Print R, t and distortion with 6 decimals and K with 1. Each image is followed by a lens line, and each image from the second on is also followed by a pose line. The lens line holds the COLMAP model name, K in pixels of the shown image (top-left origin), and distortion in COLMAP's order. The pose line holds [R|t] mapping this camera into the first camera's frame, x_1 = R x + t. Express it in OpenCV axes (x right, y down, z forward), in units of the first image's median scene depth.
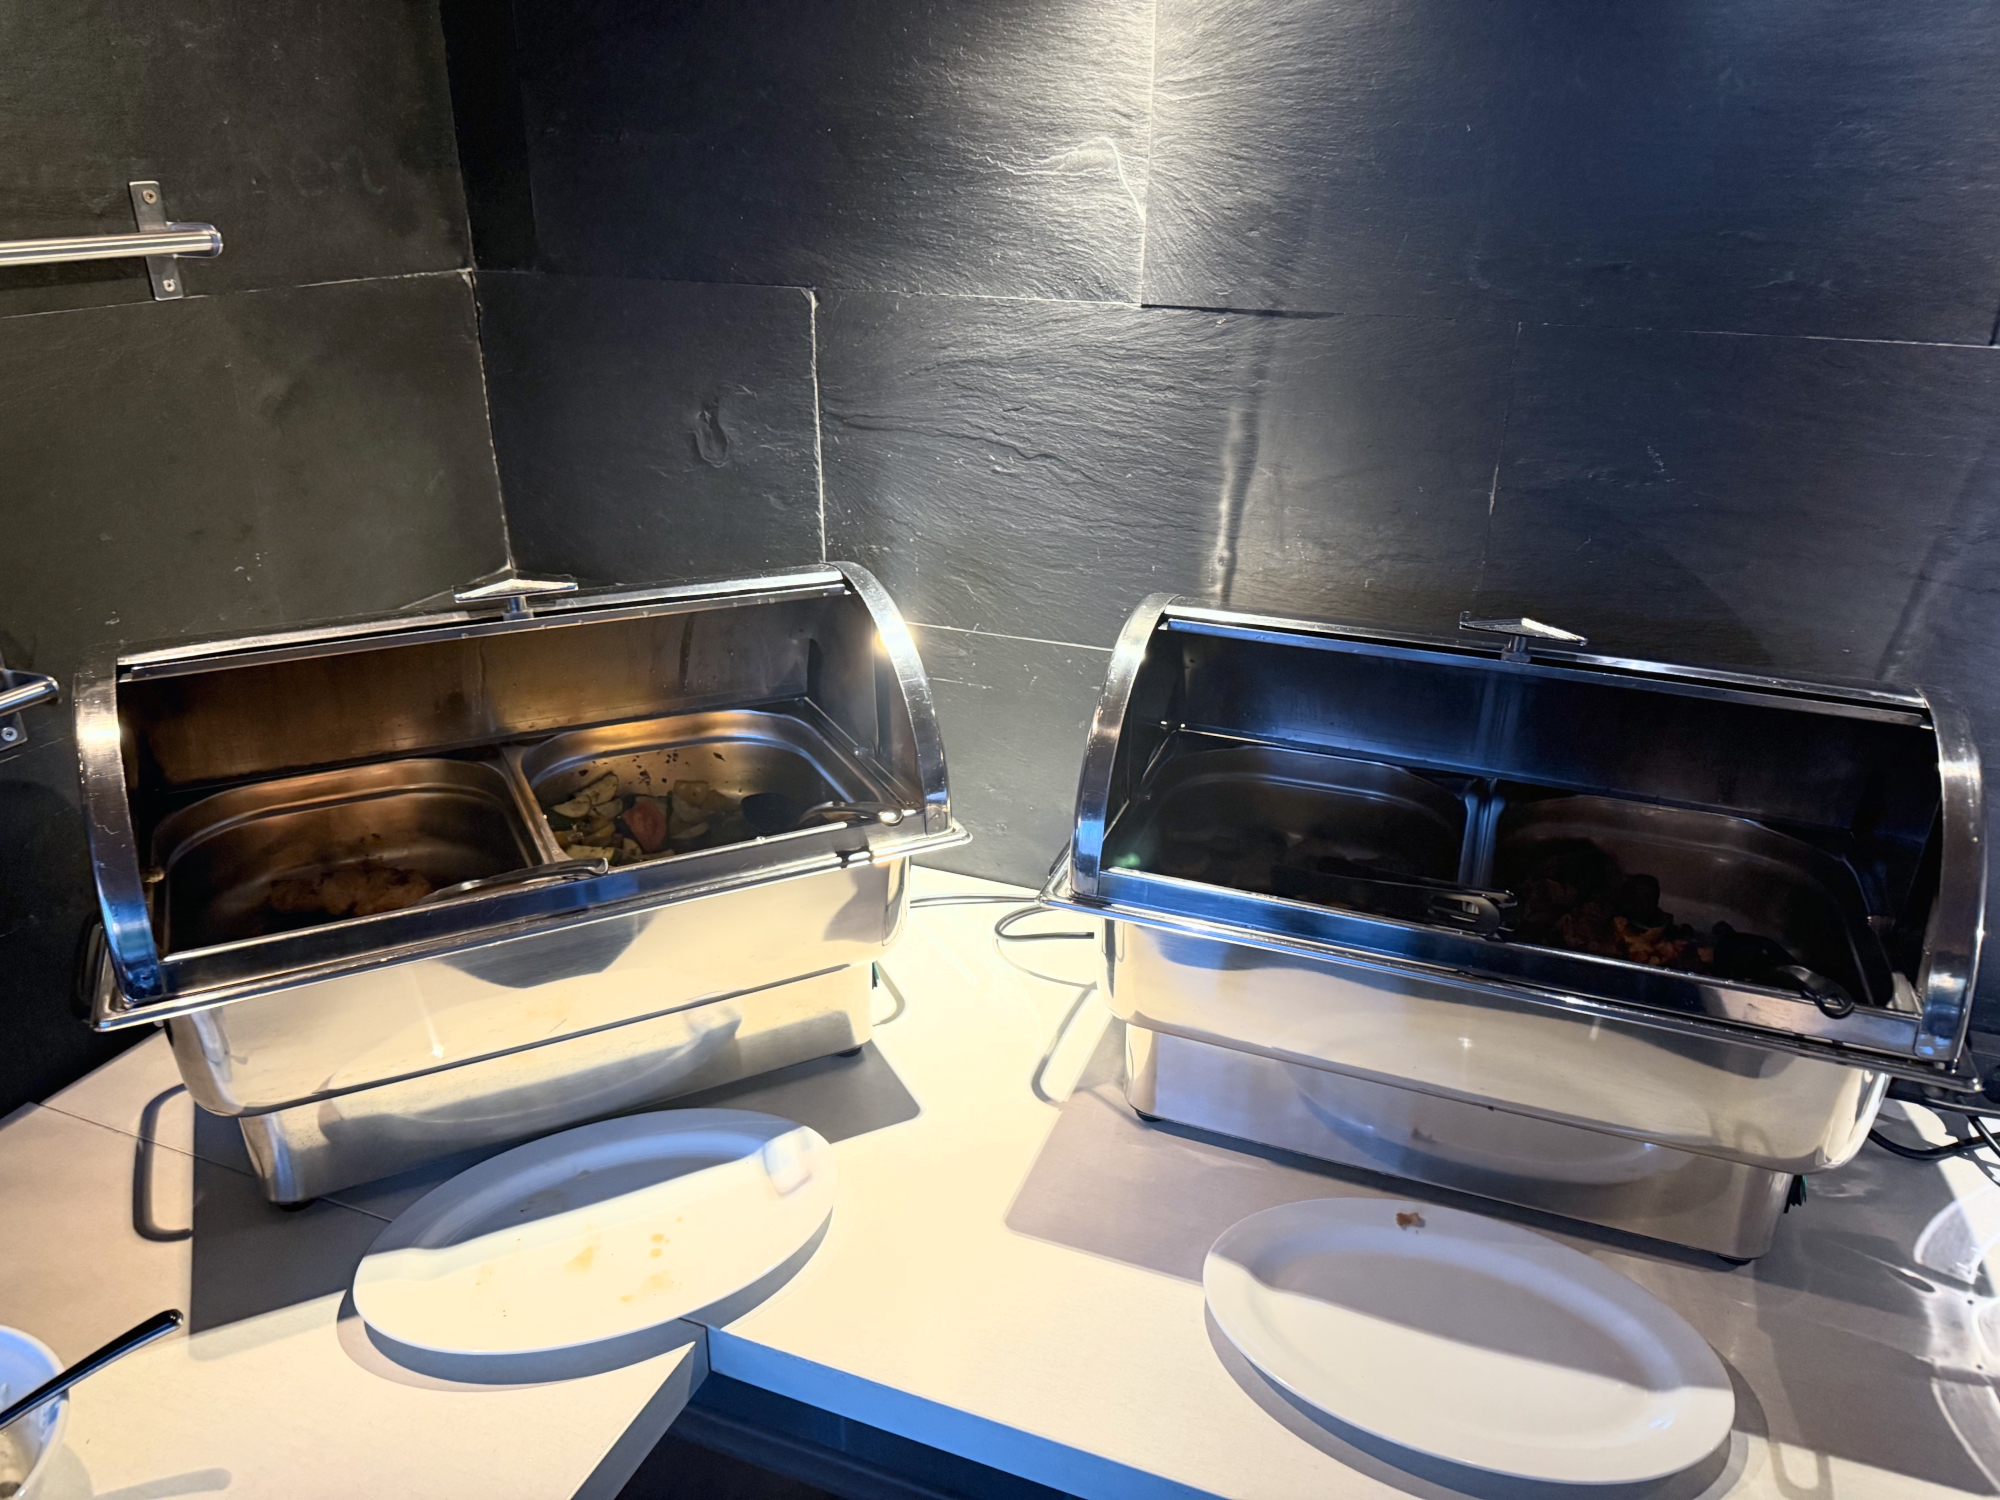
lens RADIAL K [[1393.1, 0, 998.3], [0, 1393.1, 745.0], [0, 0, 1]] dist [-0.031754, -0.000033]
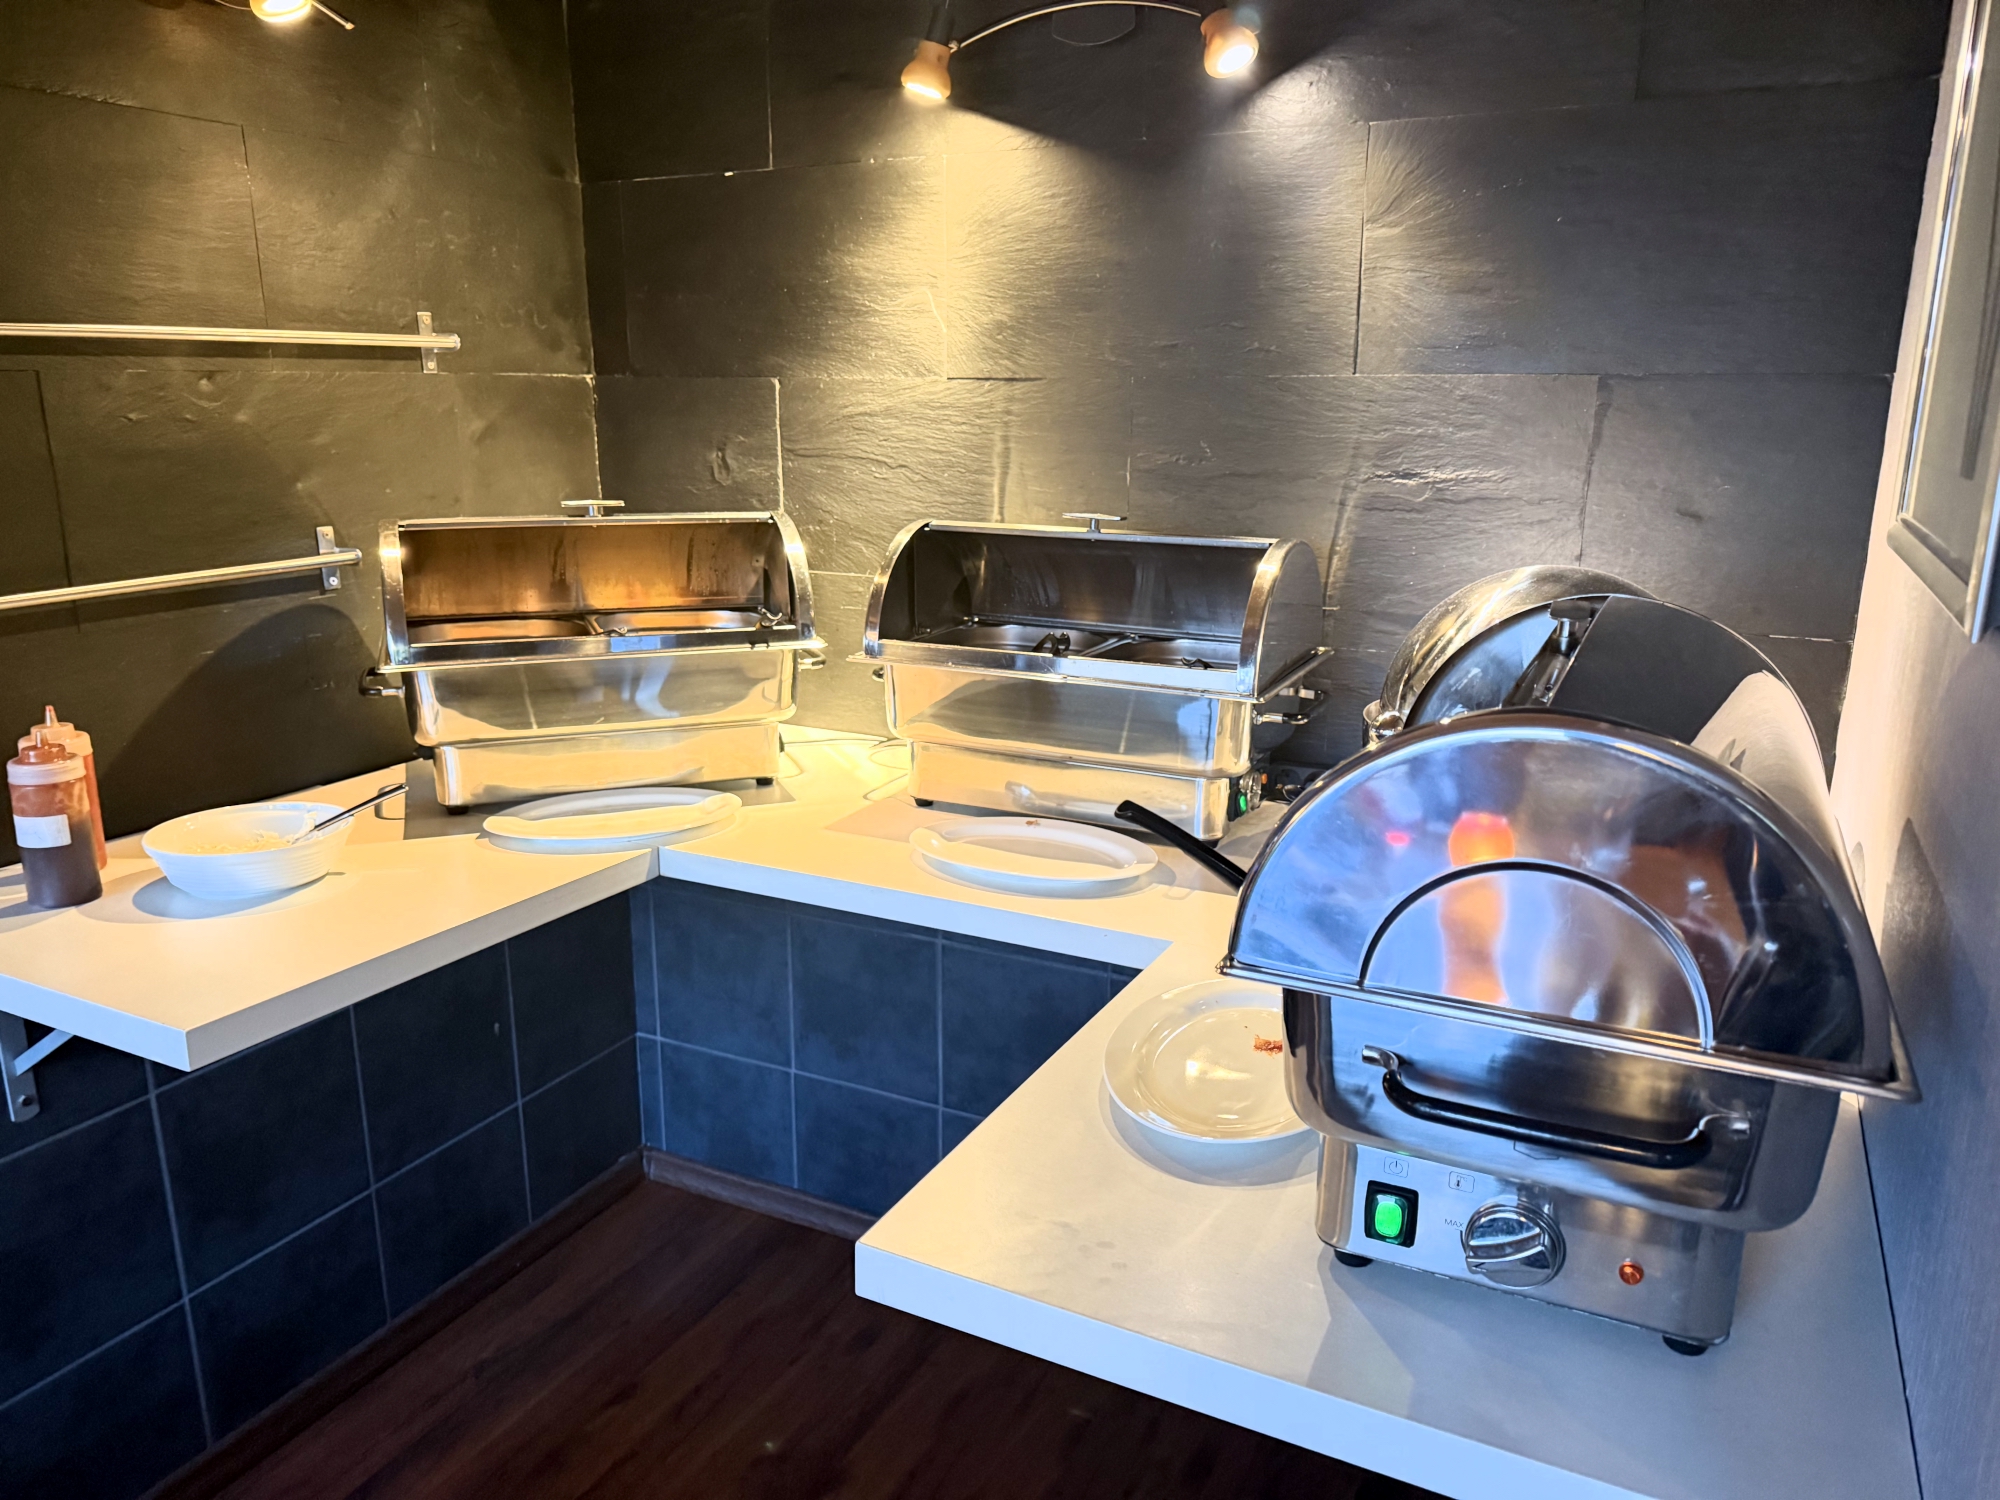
lens RADIAL K [[1393.1, 0, 1003.3], [0, 1393.1, 749.0], [0, 0, 1]] dist [-0.031754, -0.000033]
pose [[0.995943, 0.015740, -0.088600, 0.338325], [-0.028148, 0.989668, -0.140591, 0.404415], [0.085471, 0.142514, 0.986095, -0.691764]]
